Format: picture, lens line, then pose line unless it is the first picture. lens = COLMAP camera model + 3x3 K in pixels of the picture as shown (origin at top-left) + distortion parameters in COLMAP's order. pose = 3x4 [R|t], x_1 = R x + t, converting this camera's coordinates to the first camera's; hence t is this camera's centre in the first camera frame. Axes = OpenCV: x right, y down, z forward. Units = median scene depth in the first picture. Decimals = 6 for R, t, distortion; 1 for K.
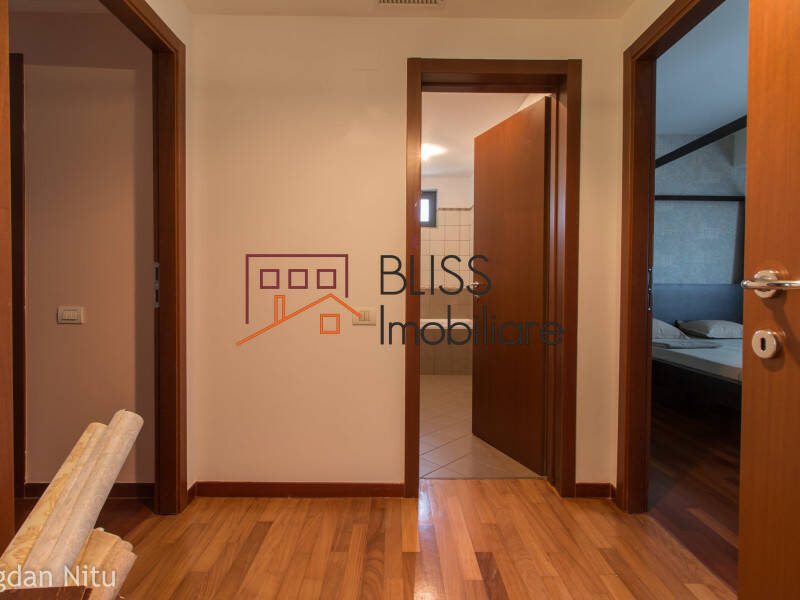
lens RADIAL K [[415.6, 0, 399.6], [0, 415.6, 292.8], [0, 0, 1]] dist [-0.000321, -0.000256]
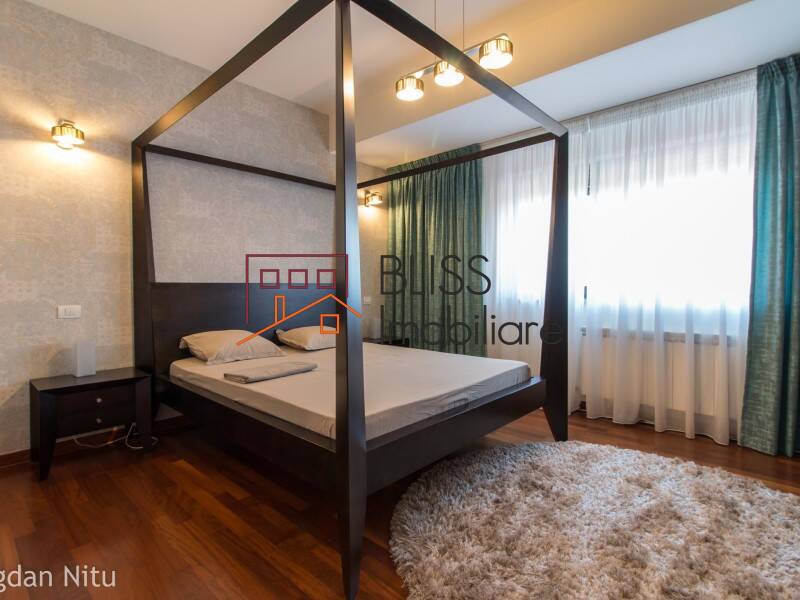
lens RADIAL K [[415.6, 0, 399.6], [0, 415.6, 292.8], [0, 0, 1]] dist [-0.000321, -0.000256]
pose [[0.682834, -0.018517, 0.730339, 0.250550], [0.024159, 0.999704, 0.002758, 0.000220], [-0.730174, 0.015761, 0.683079, 0.286537]]
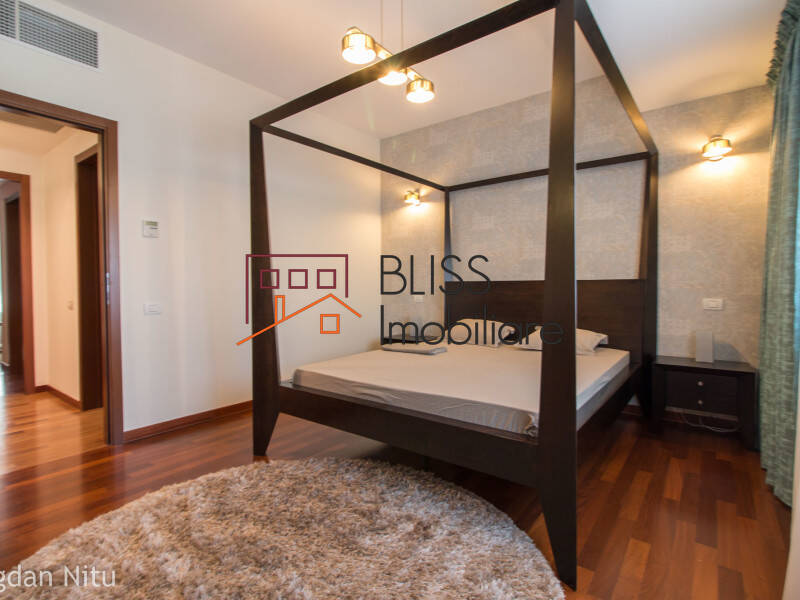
lens RADIAL K [[415.6, 0, 399.6], [0, 415.6, 292.8], [0, 0, 1]] dist [-0.000321, -0.000256]
pose [[0.788682, 0.001041, -0.614801, 0.916852], [-0.004342, 0.999983, -0.003877, 0.006375], [0.614786, 0.005727, 0.788673, 0.202073]]
